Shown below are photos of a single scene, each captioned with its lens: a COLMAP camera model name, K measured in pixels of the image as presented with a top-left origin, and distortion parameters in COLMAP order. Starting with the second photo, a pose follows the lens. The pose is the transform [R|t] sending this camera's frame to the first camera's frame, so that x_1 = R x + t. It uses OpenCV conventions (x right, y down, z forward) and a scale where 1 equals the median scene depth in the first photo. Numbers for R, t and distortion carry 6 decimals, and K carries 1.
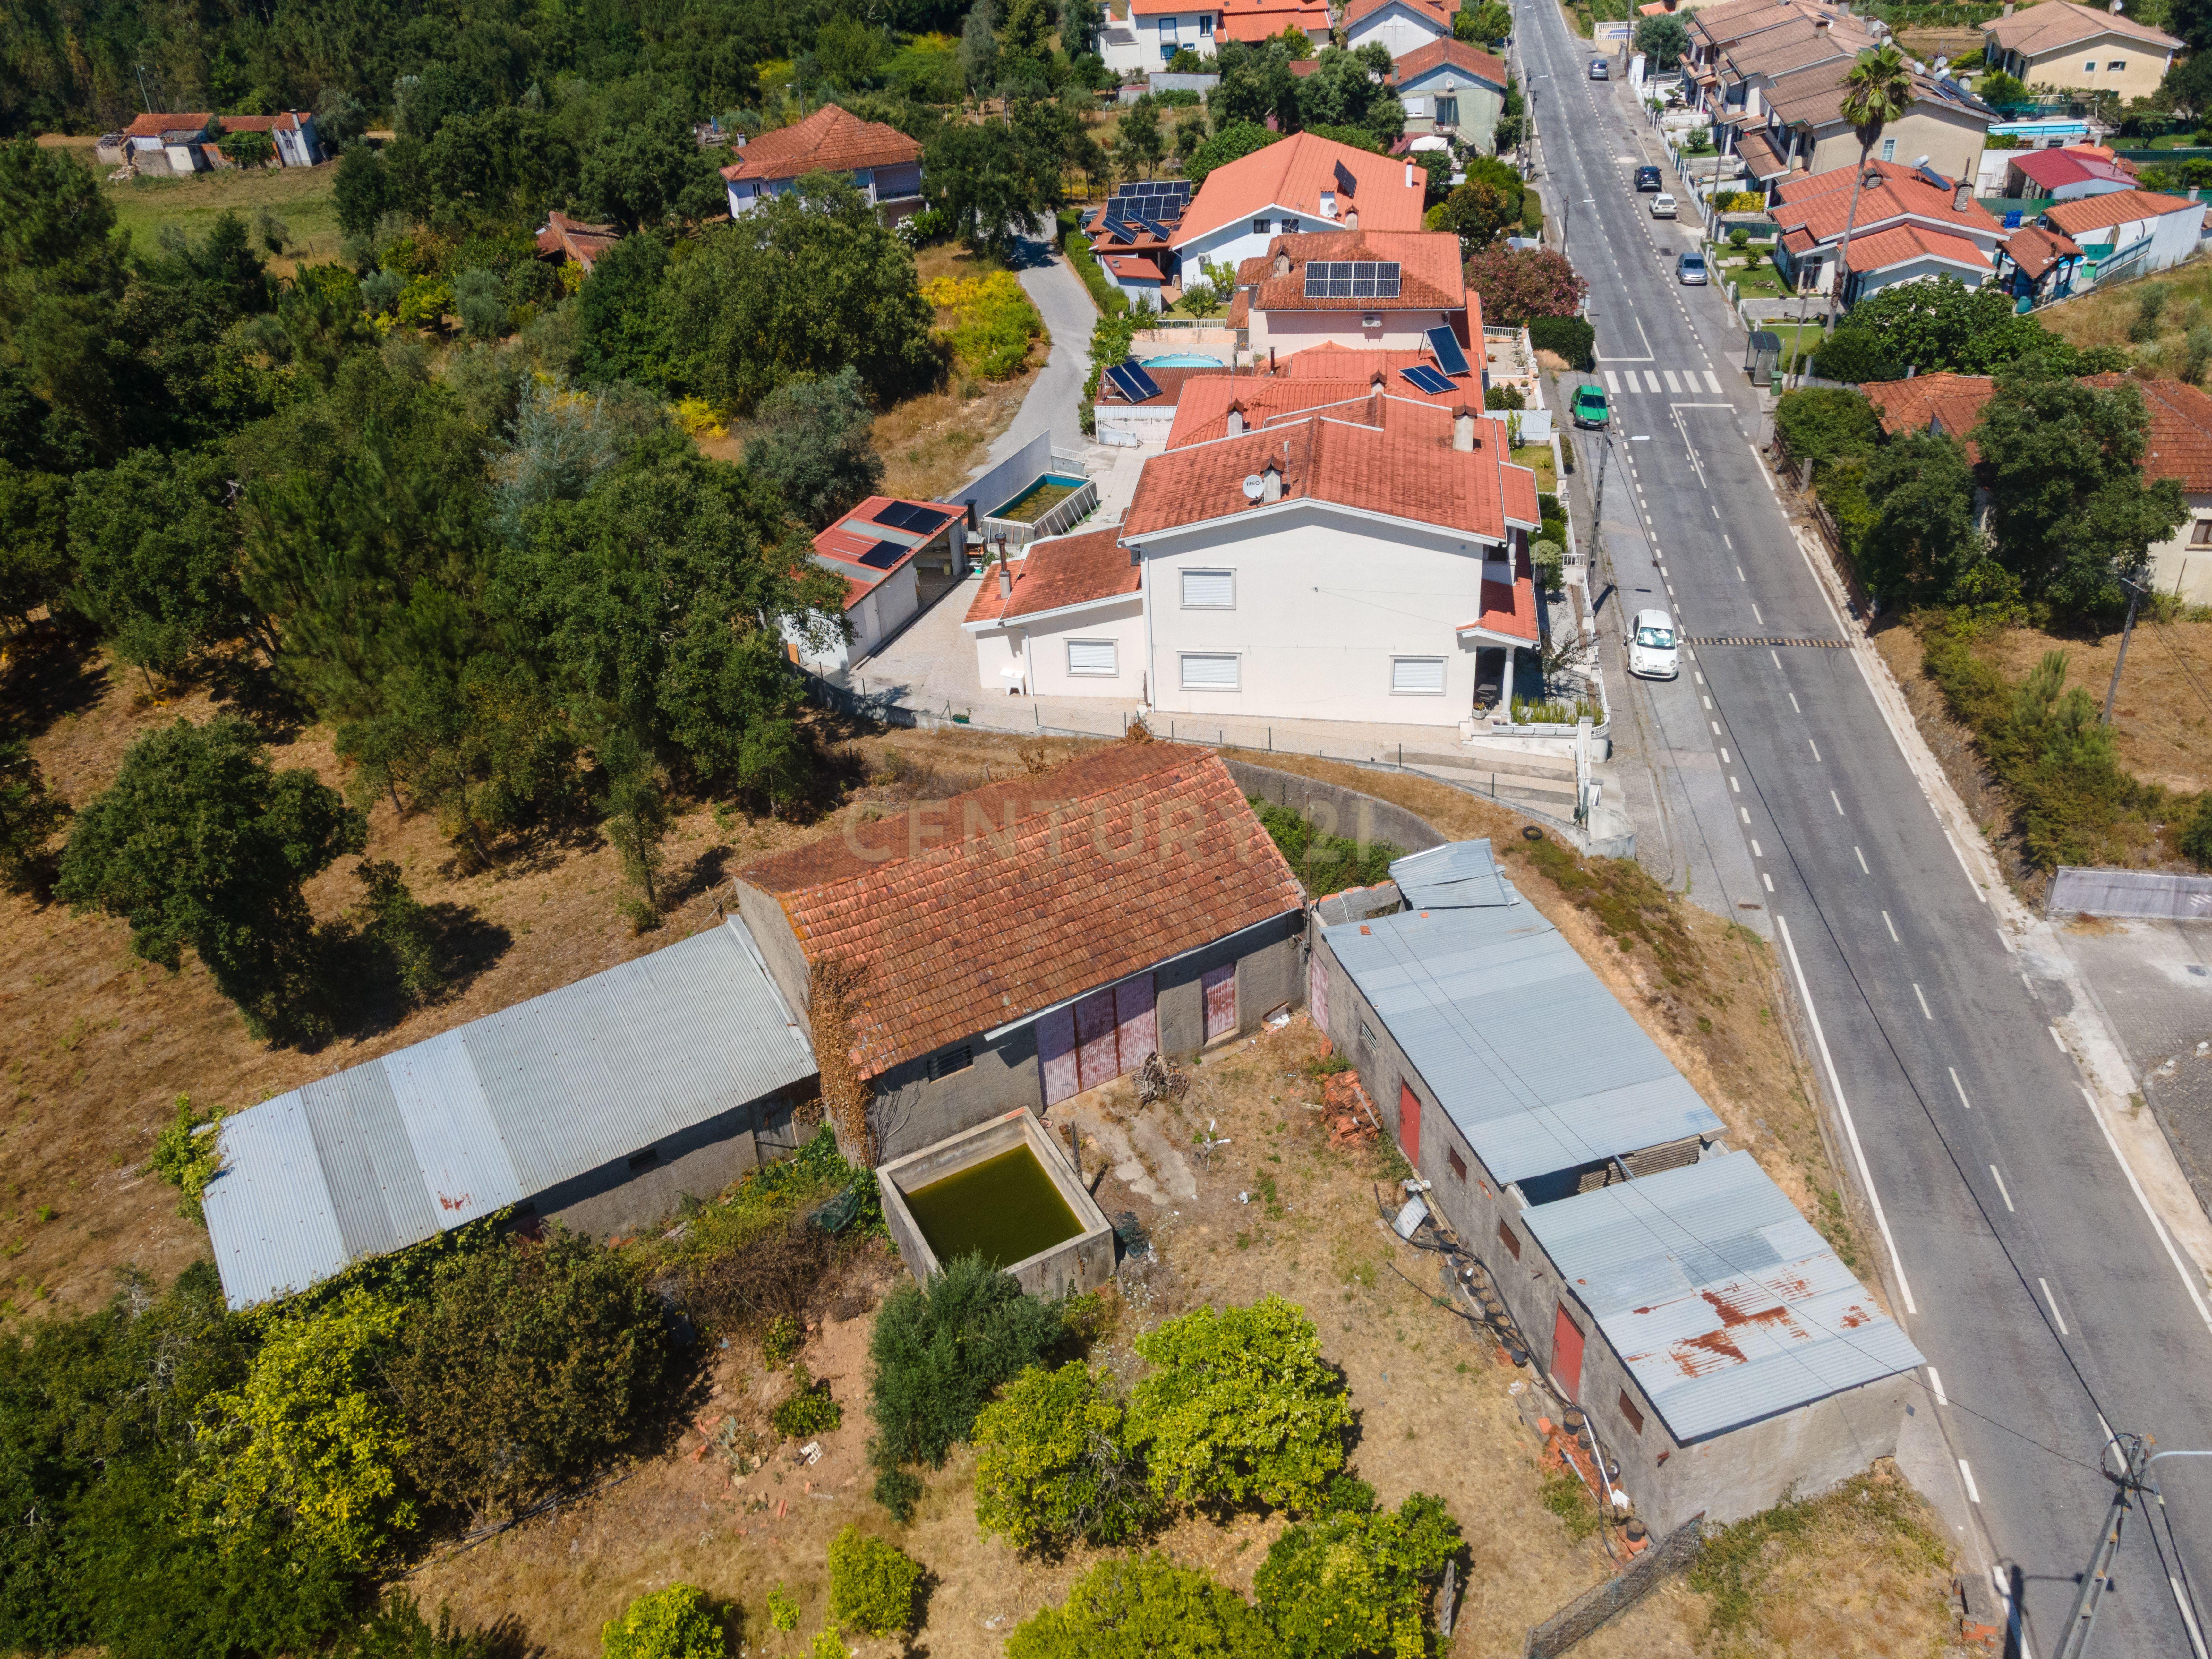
lens RADIAL K [[1781.5, 0, 1160.6], [0, 1781.5, 786.1], [0, 0, 1]] dist [0.021908, 0.037663]
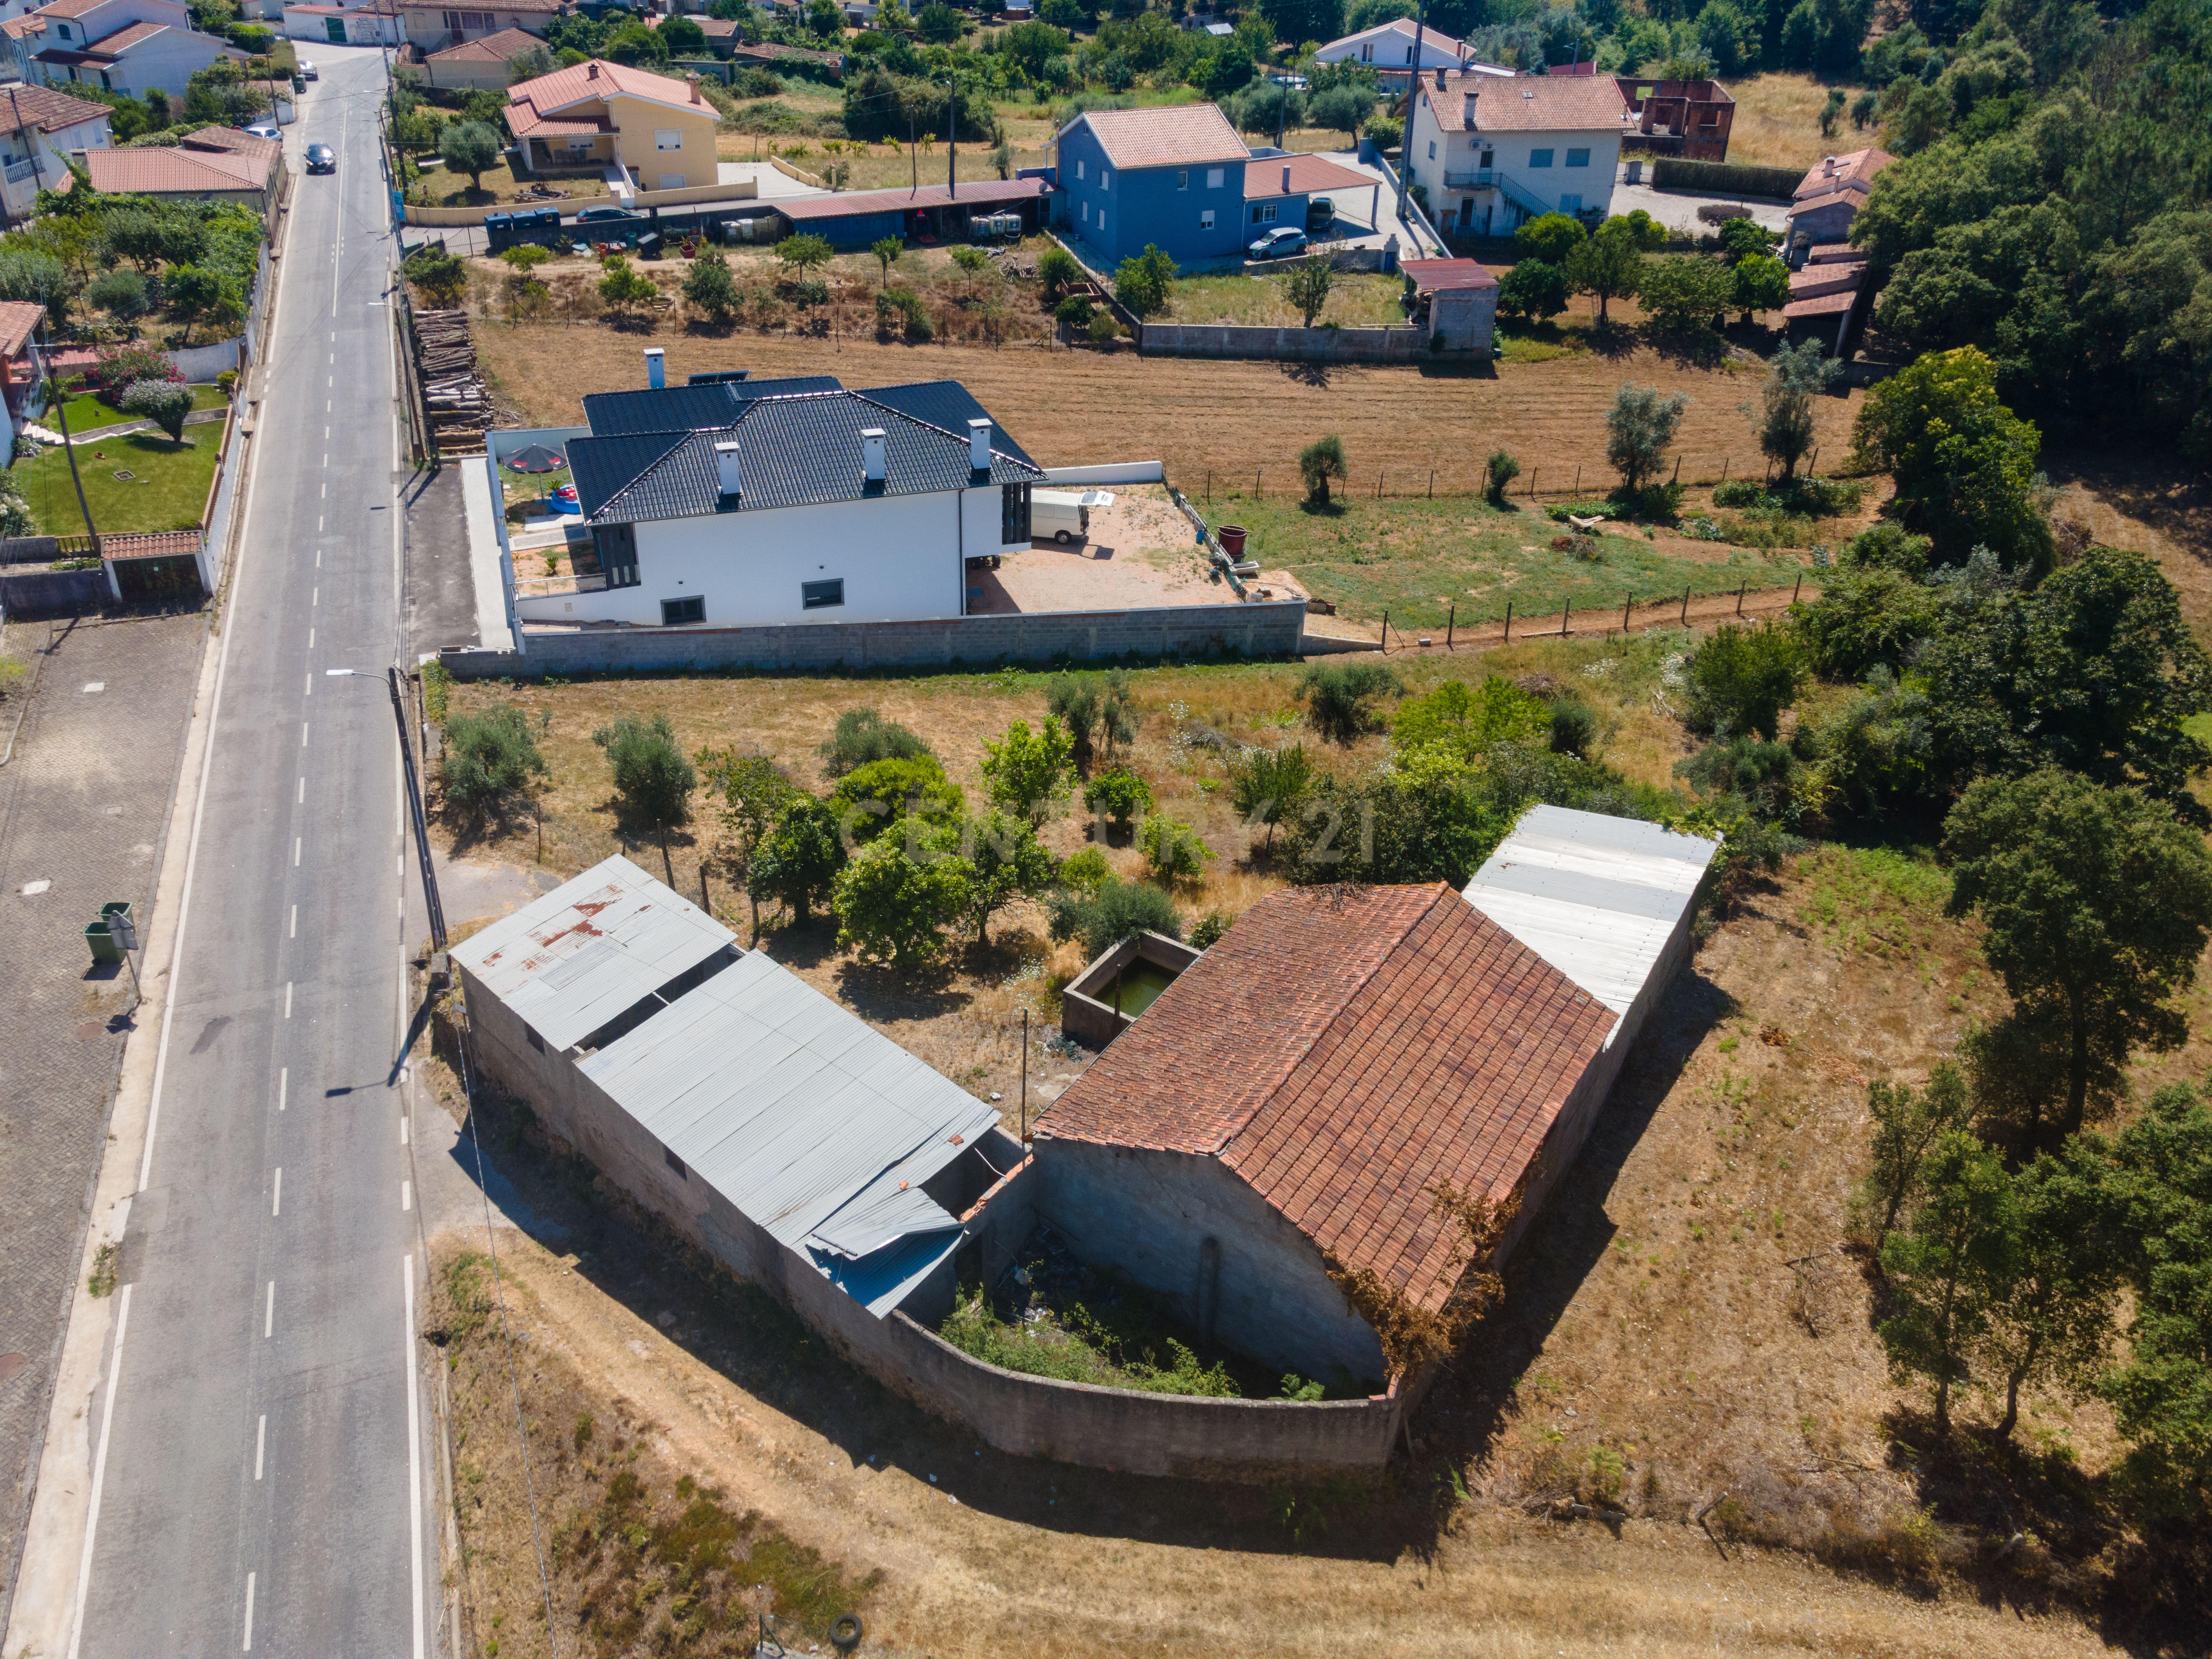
lens RADIAL K [[1651.2, 0, 1104.4], [0, 1651.2, 738.6], [0, 0, 1]] dist [0.007355, 0.004542]
pose [[-0.883607, 0.236140, -0.404322, 0.305531], [-0.240222, 0.512583, 0.824350, -0.664973], [0.401910, 0.825528, -0.396196, 1.067387]]
